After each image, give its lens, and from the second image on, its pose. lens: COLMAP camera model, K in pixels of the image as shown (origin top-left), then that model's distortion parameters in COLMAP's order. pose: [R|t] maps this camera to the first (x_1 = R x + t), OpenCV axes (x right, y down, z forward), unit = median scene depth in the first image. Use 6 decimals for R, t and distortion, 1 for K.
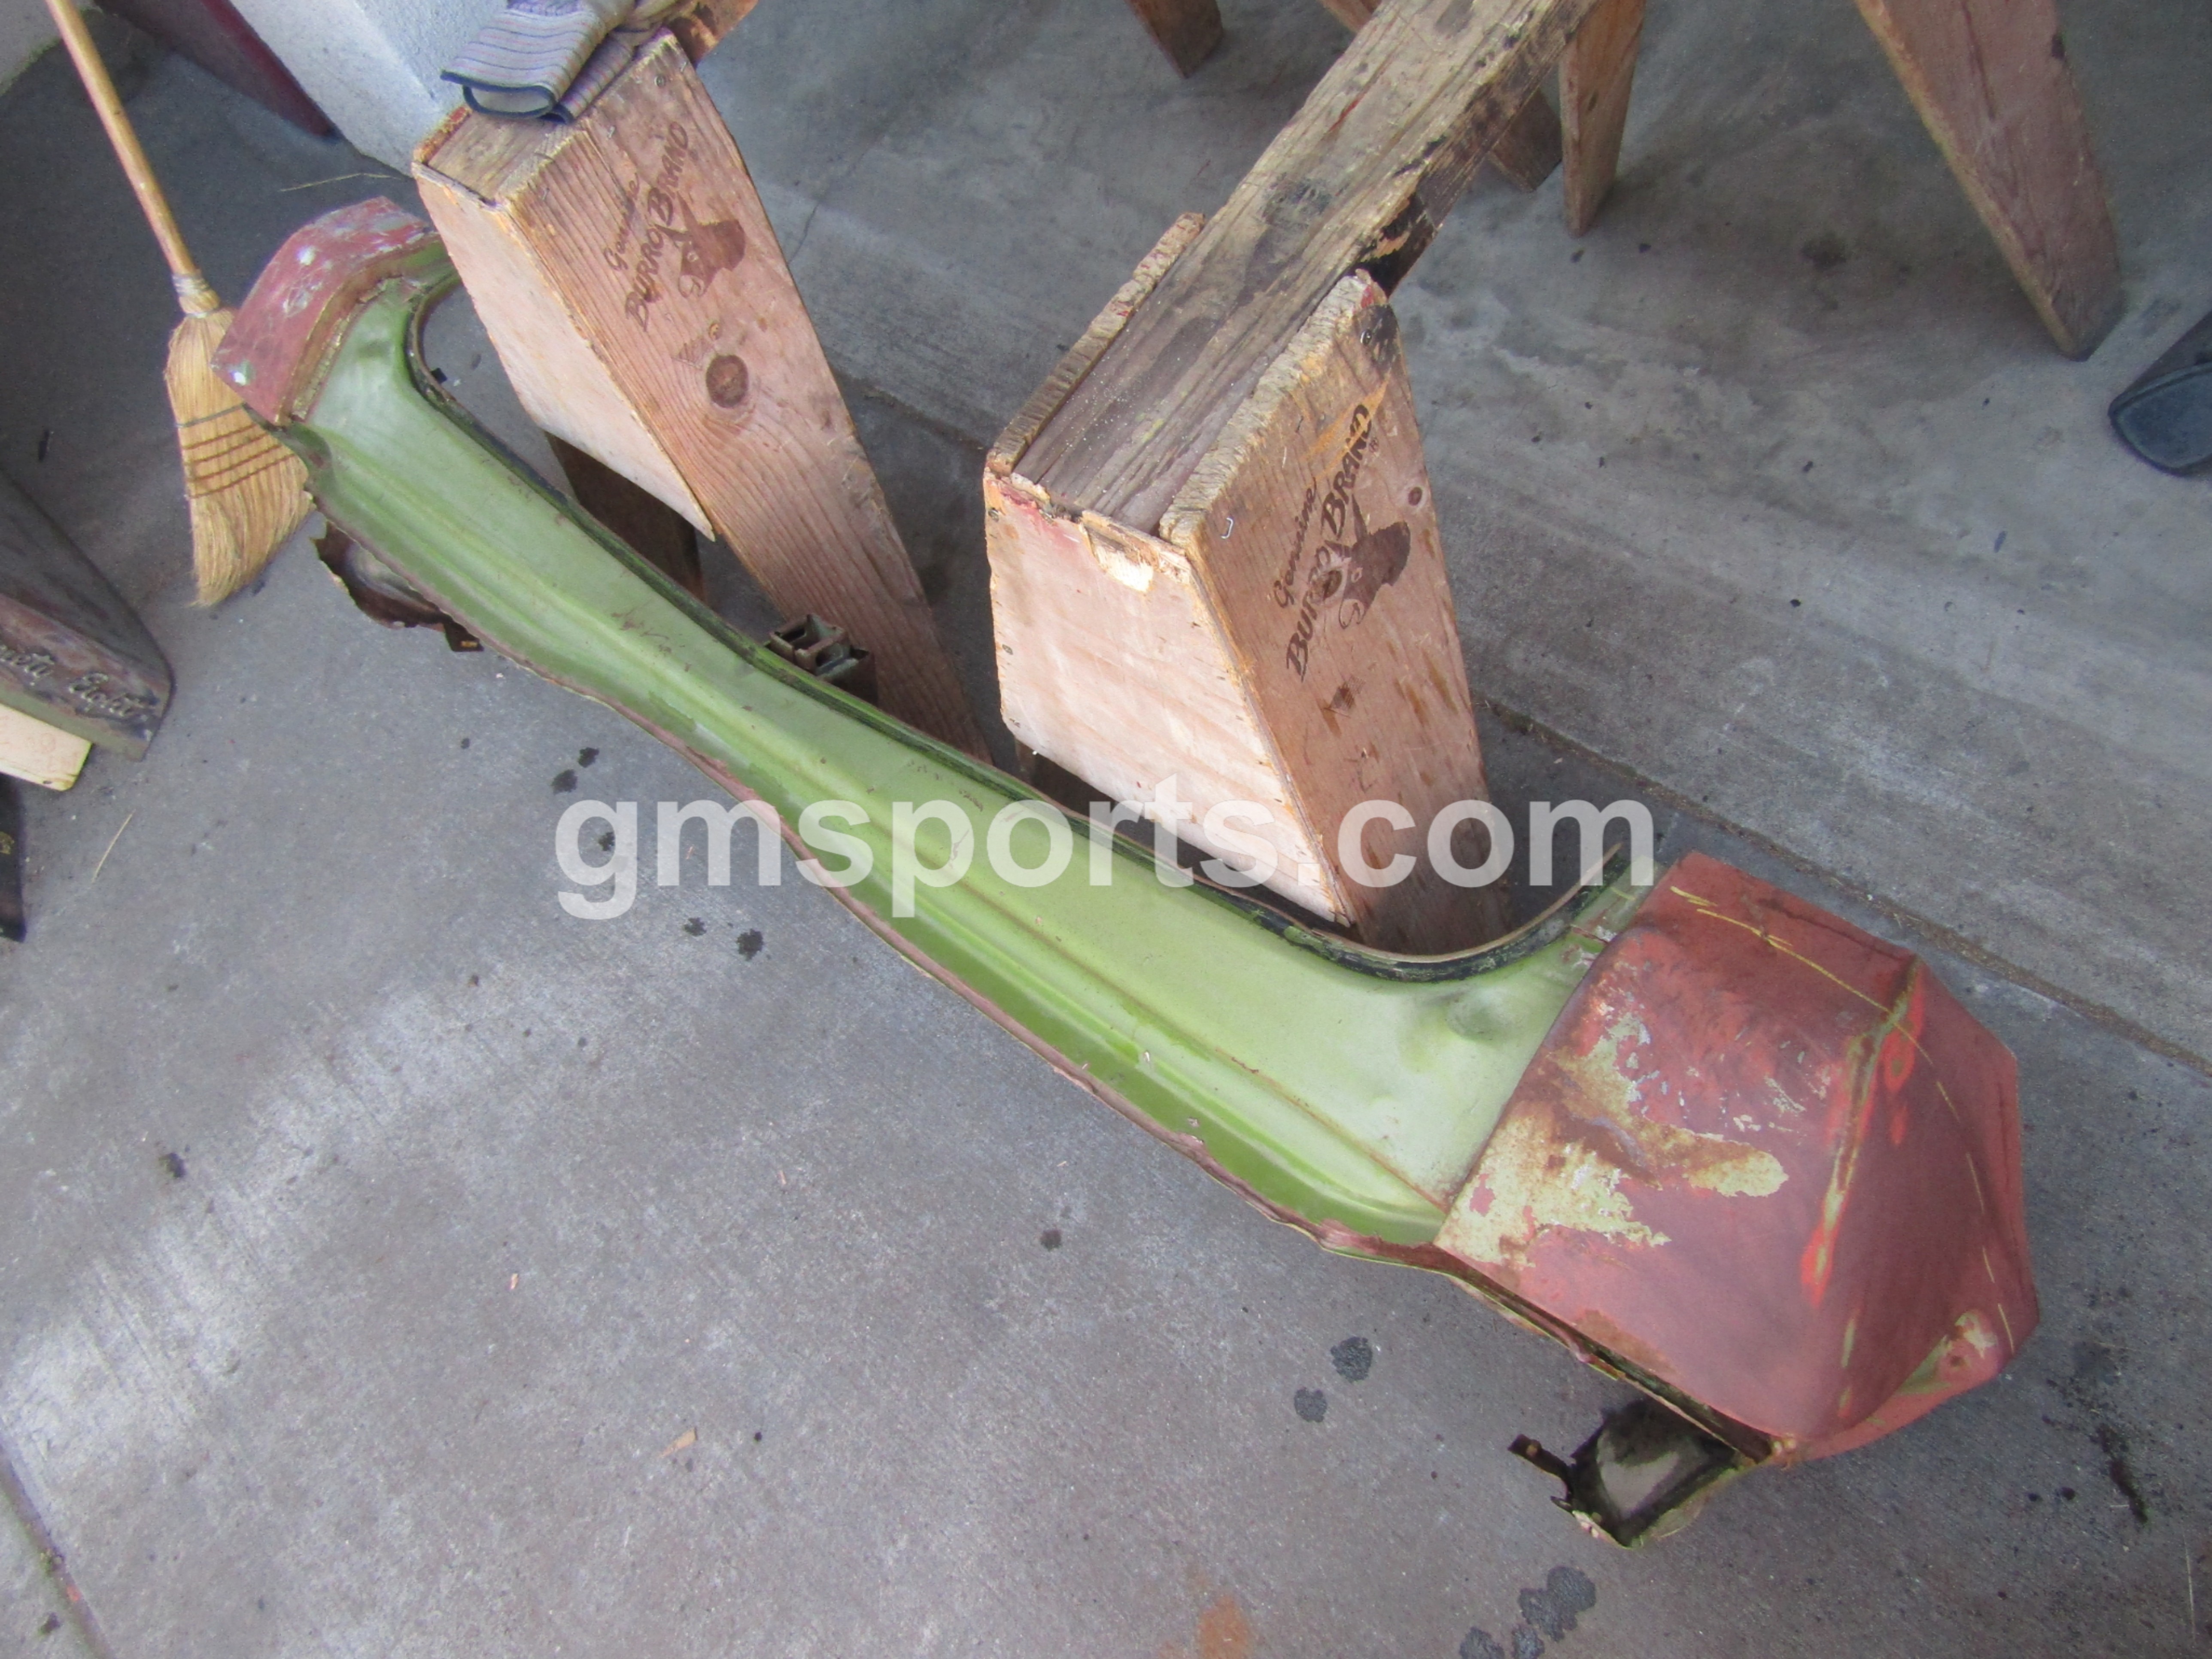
lens RADIAL K [[1571.7, 0, 1129.5], [0, 1571.7, 815.9], [0, 0, 1]] dist [-0.005055, -0.000577]
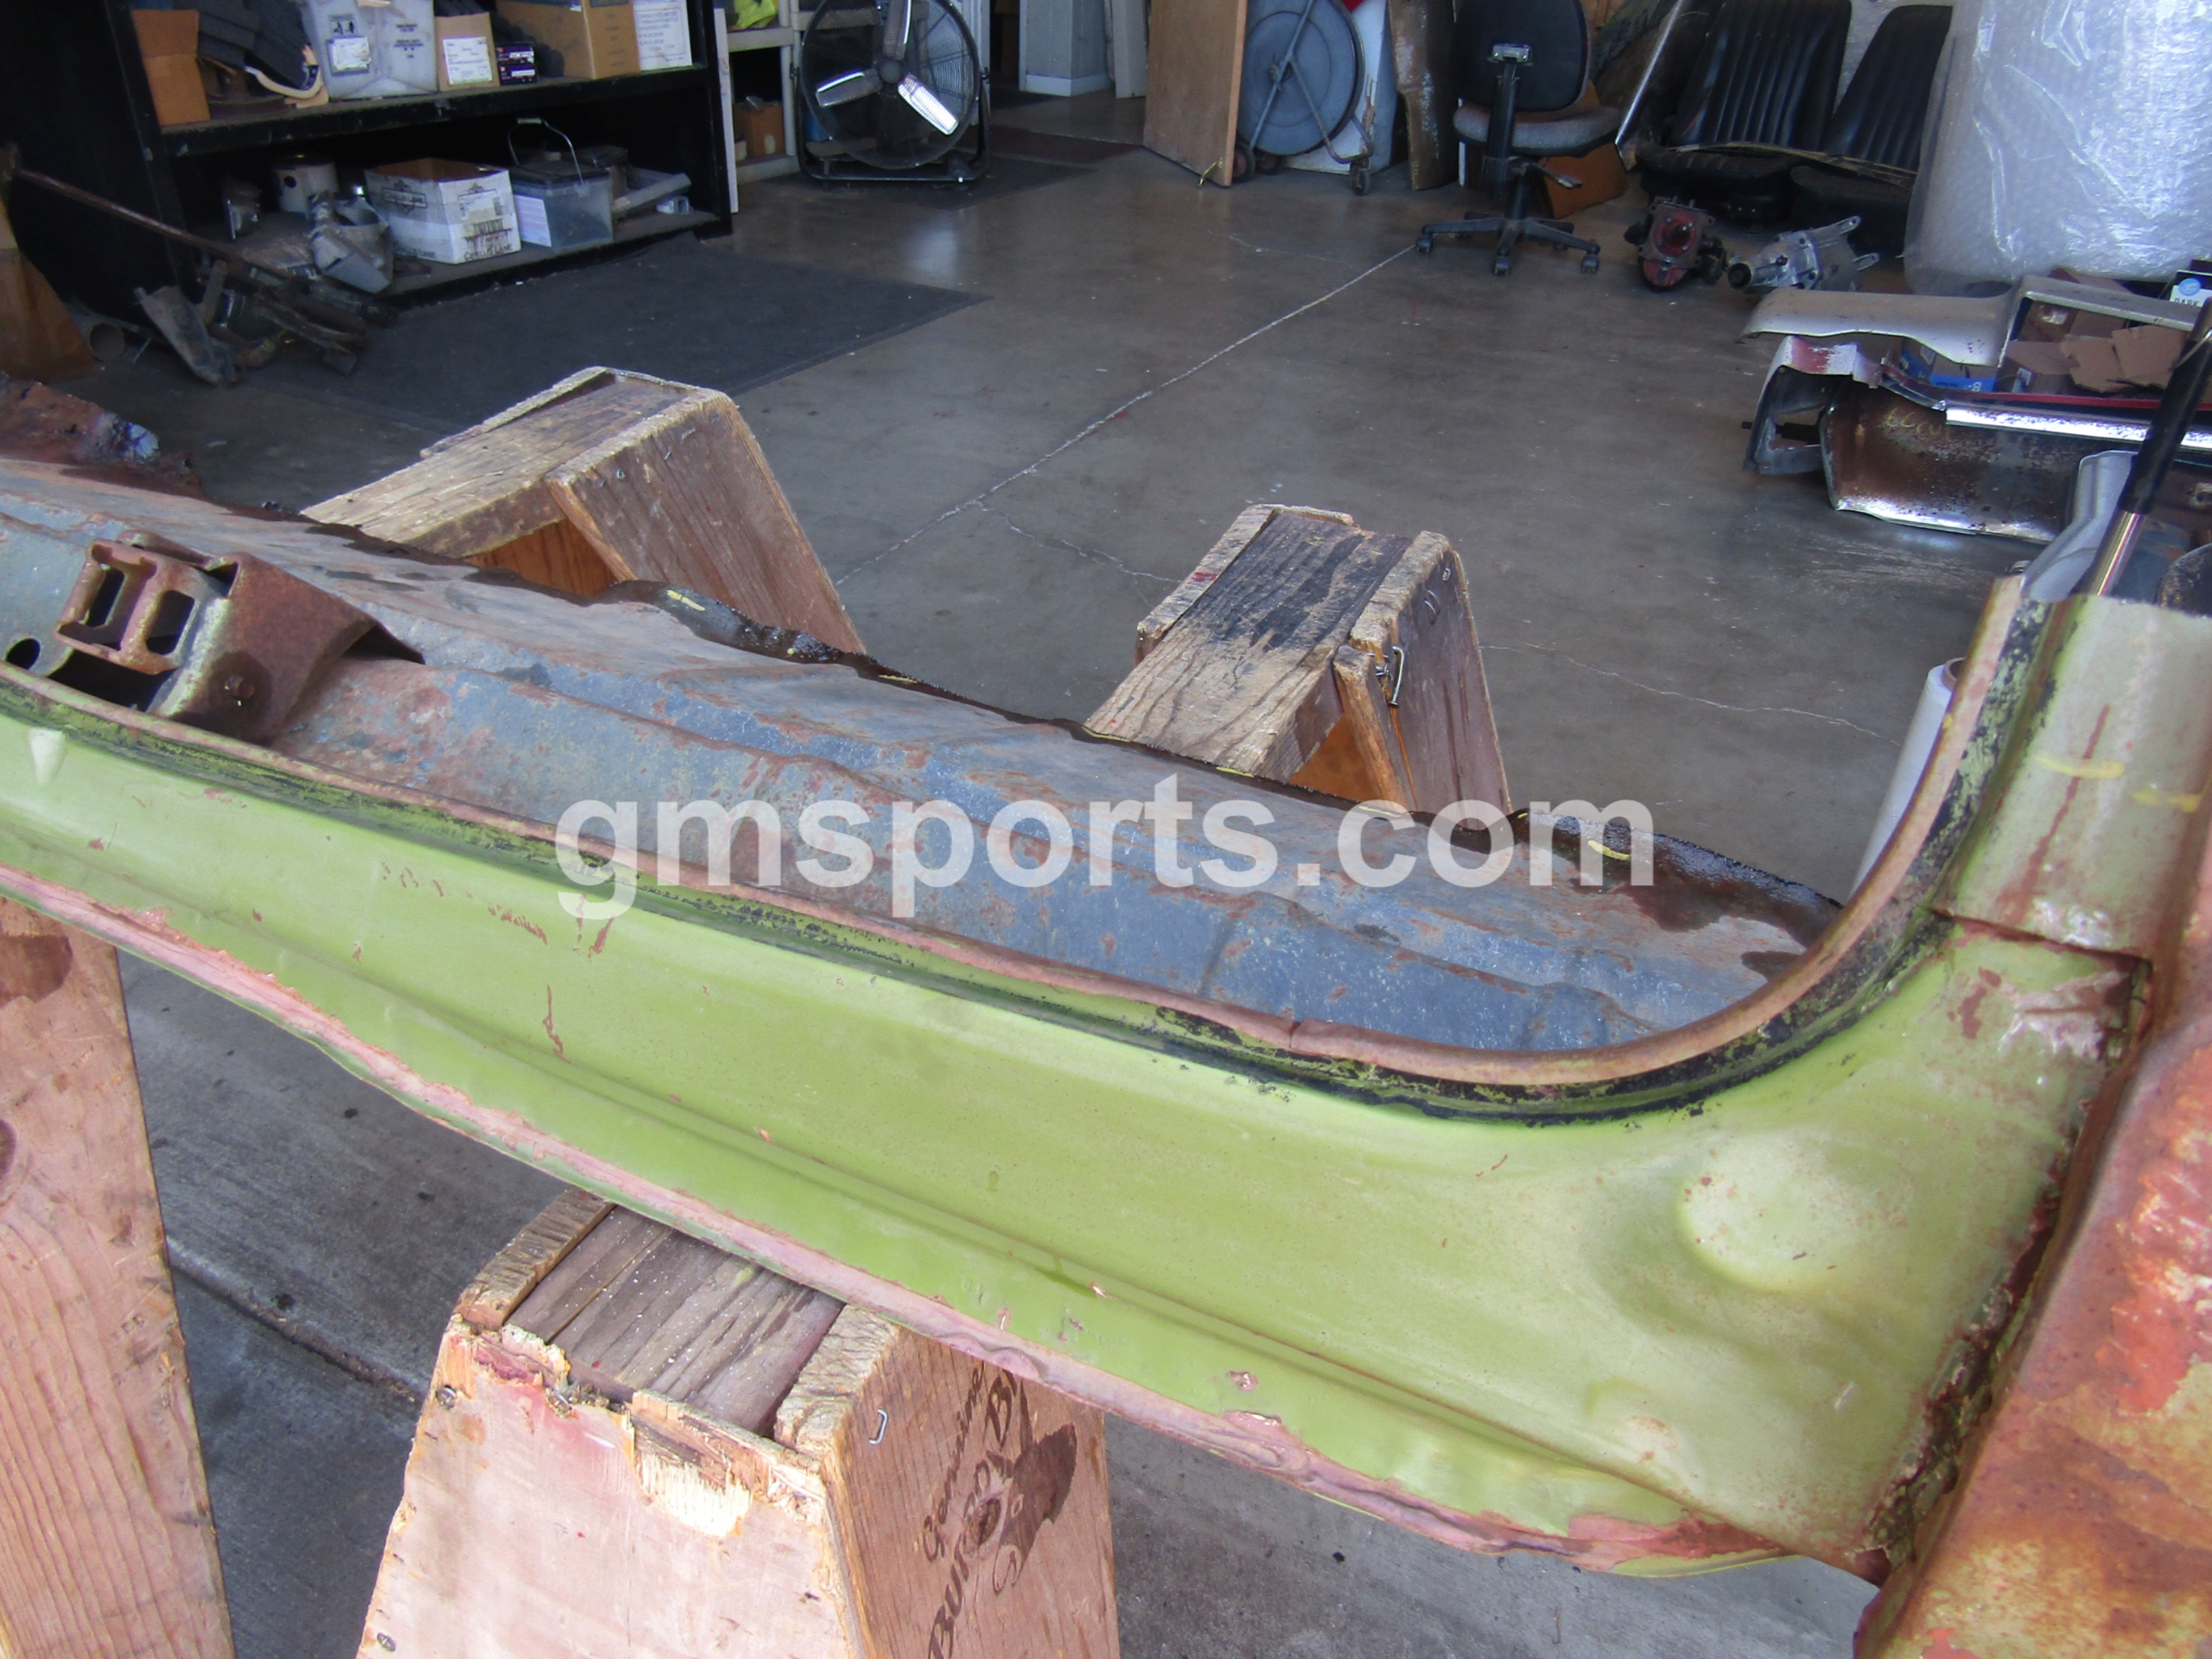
lens RADIAL K [[1571.7, 0, 1109.2], [0, 1571.7, 843.8], [0, 0, 1]] dist [-0.005055, -0.000577]
pose [[0.912932, 0.168716, 0.371605, -0.066193], [0.050130, 0.857292, -0.512385, -0.030442], [-0.405022, 0.486401, 0.774191, 0.192263]]
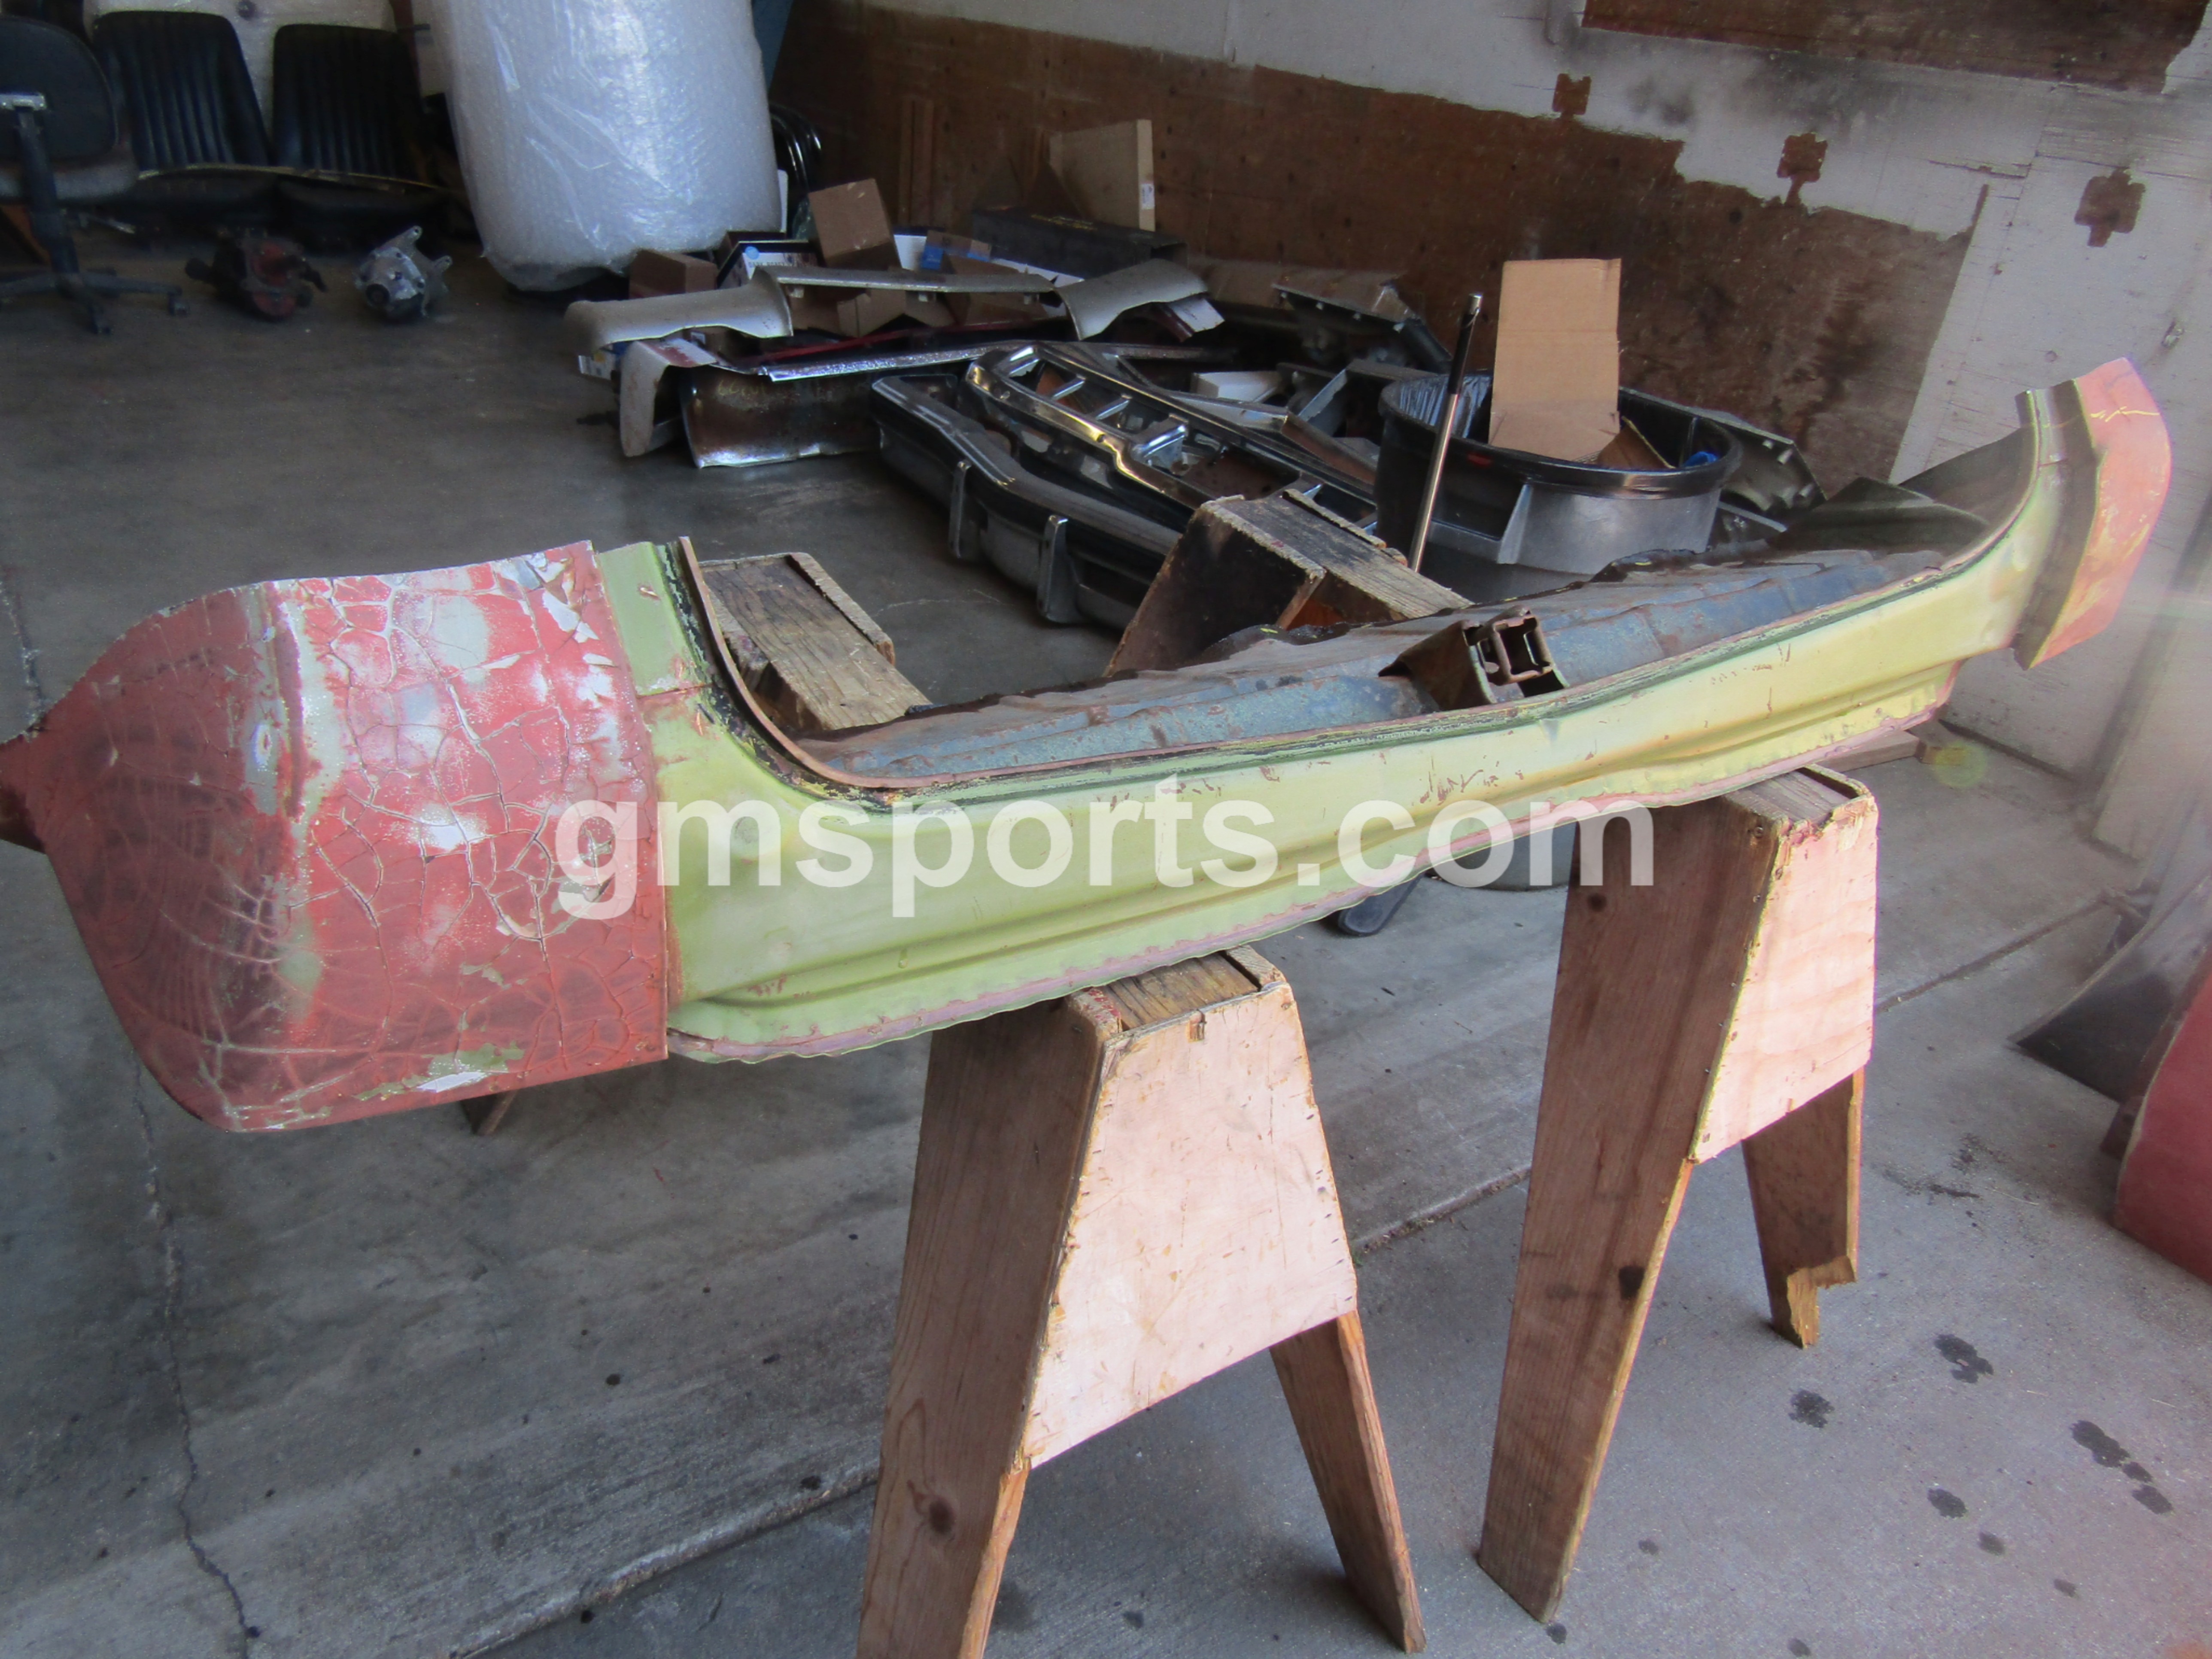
lens RADIAL K [[1571.7, 0, 1111.3], [0, 1571.7, 818.9], [0, 0, 1]] dist [-0.005055, -0.000577]
pose [[0.228011, -0.151352, 0.961823, -0.960654], [0.765531, 0.638275, -0.081039, -0.348368], [-0.601642, 0.754783, 0.261398, 0.570849]]
